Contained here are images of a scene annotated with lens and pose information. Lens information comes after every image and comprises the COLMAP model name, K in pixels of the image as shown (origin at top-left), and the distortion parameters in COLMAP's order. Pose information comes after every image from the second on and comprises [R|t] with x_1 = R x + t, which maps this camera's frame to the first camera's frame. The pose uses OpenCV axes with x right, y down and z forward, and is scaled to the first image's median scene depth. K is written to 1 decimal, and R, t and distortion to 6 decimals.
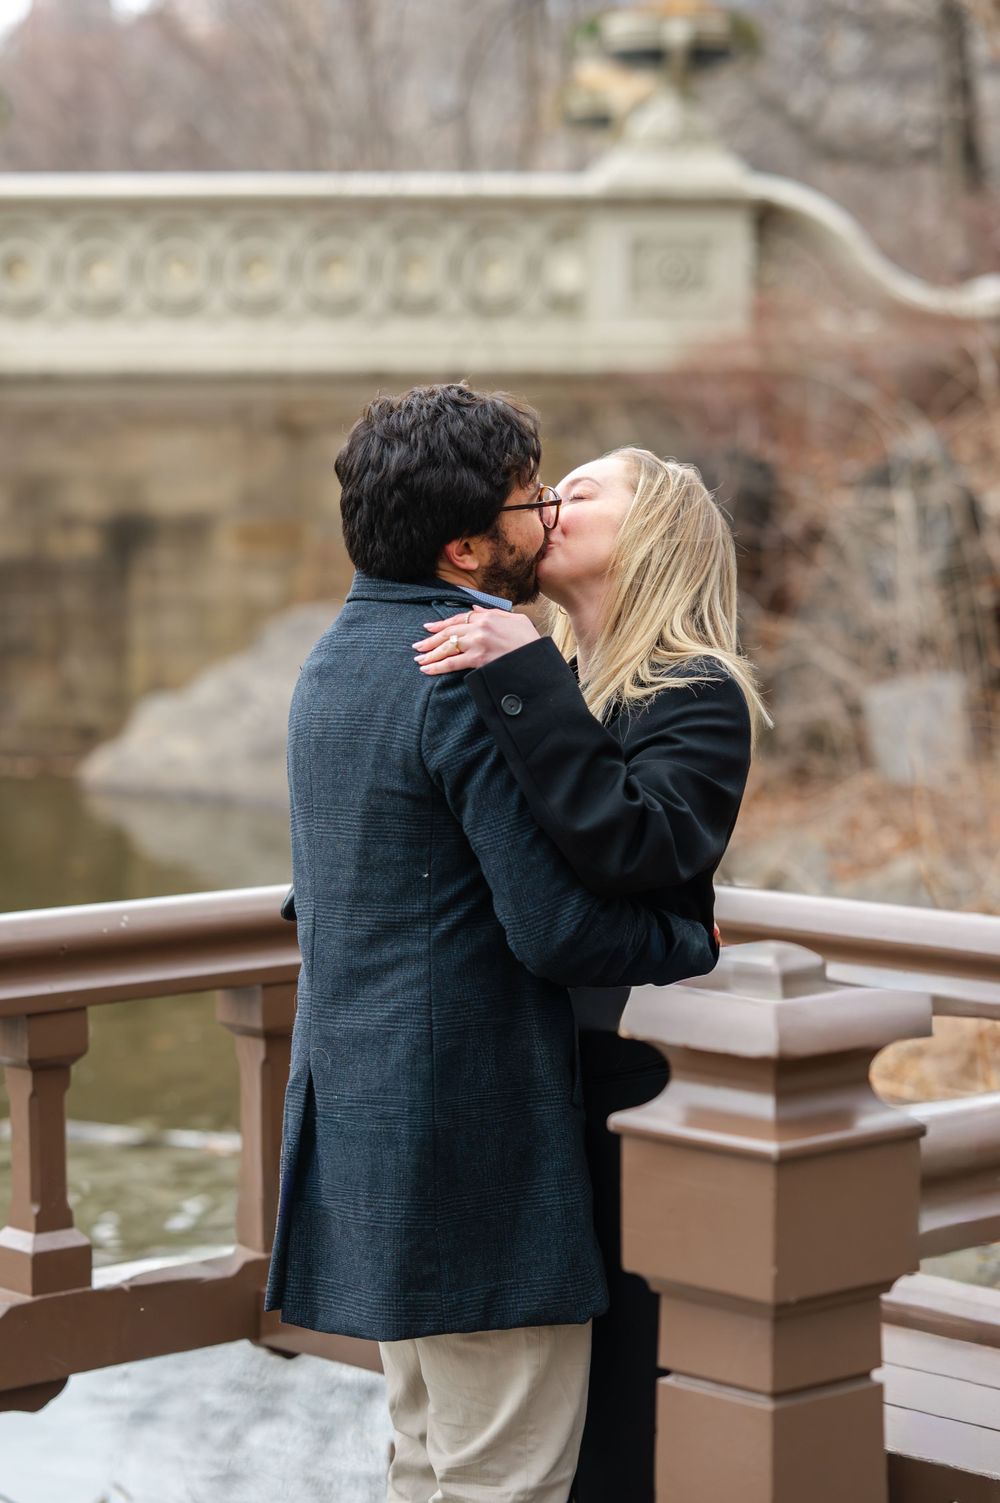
lens RADIAL K [[3858.5, 0, 500.0], [0, 3858.5, 751.5], [0, 0, 1]] dist [-0.054946, -0.411771]
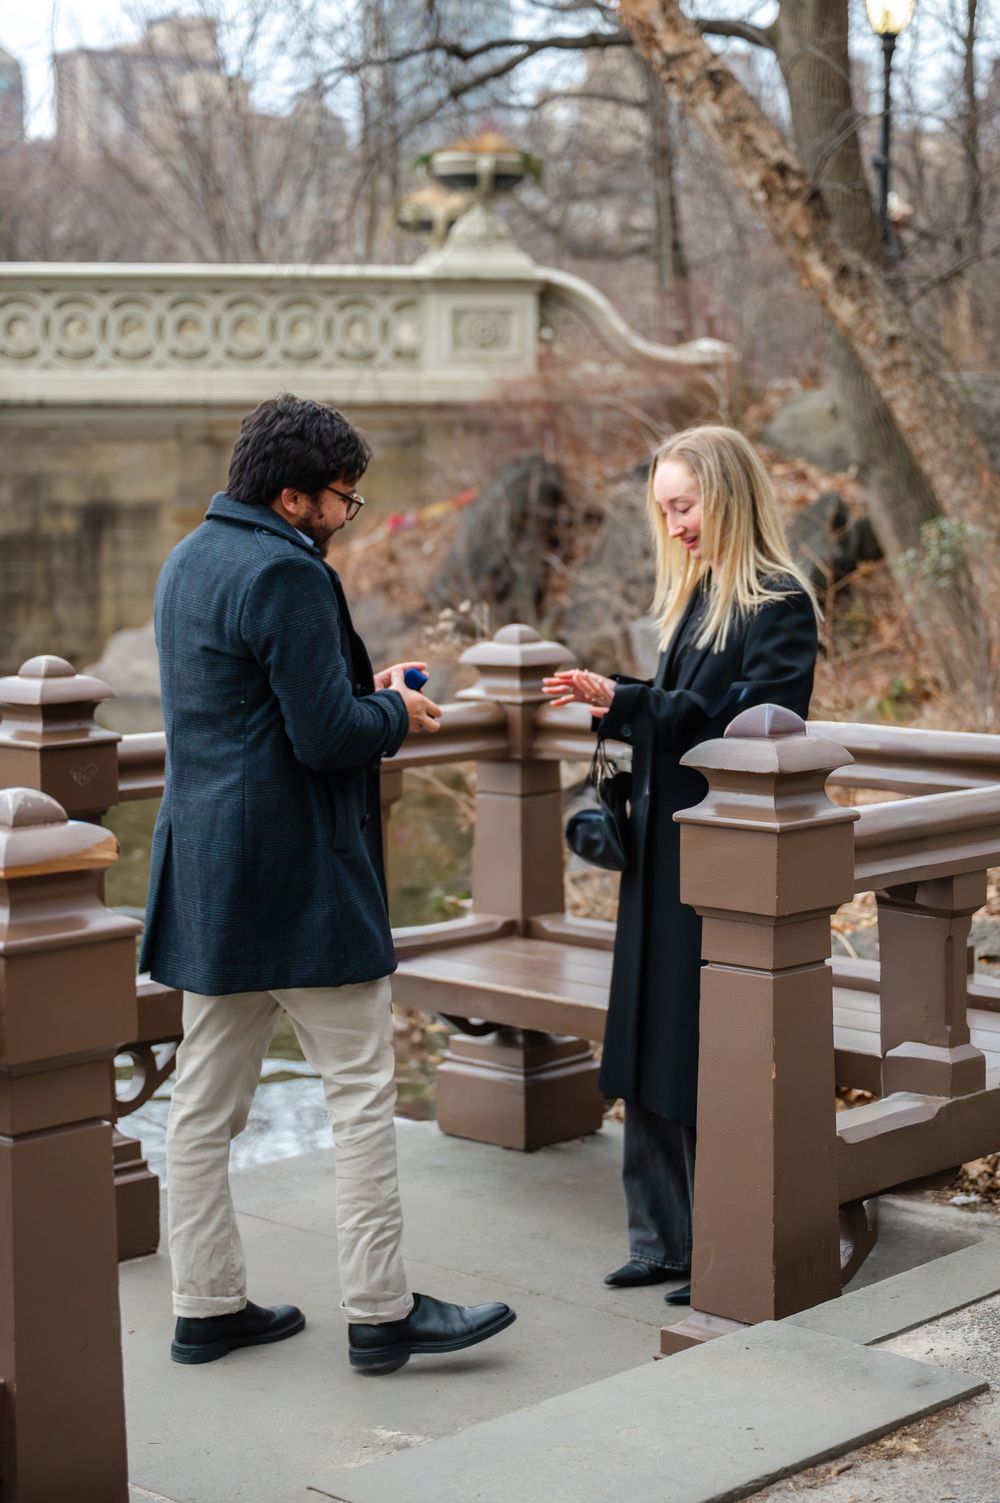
lens RADIAL K [[2946.8, 0, 500.0], [0, 2946.8, 751.5], [0, 0, 1]] dist [-0.034859, -0.234341]
pose [[0.995727, -0.006720, 0.092097, -0.050165], [0.005356, 0.999872, 0.015052, 0.014184], [-0.092187, -0.014495, 0.995636, -0.087550]]
